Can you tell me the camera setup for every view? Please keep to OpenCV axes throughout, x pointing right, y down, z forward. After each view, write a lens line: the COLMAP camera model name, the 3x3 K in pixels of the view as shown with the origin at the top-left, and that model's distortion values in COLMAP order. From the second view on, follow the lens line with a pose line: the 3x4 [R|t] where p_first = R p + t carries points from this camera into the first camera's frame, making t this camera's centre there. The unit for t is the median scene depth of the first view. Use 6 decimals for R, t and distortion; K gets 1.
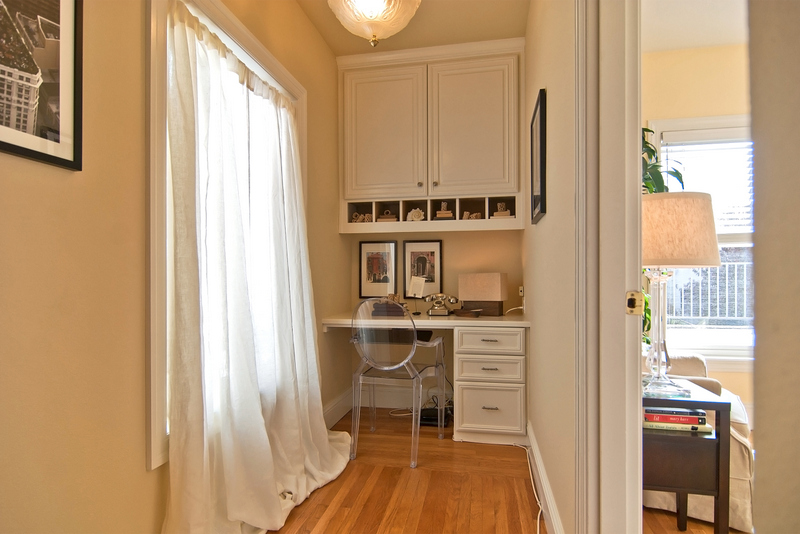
lens RADIAL K [[430.3, 0, 399.1], [0, 430.3, 272.6], [0, 0, 1]] dist [0.000050, -0.000815]
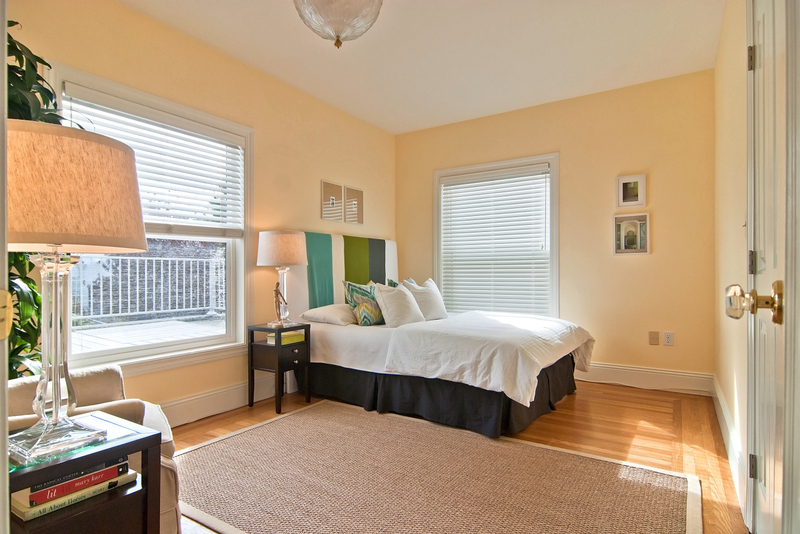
lens RADIAL K [[430.3, 0, 399.1], [0, 430.3, 272.6], [0, 0, 1]] dist [0.000050, -0.000815]
pose [[0.357437, -0.004737, 0.933925, 0.216143], [-0.002730, 0.999978, 0.006117, 0.017547], [-0.933933, -0.004736, 0.357416, 0.337932]]
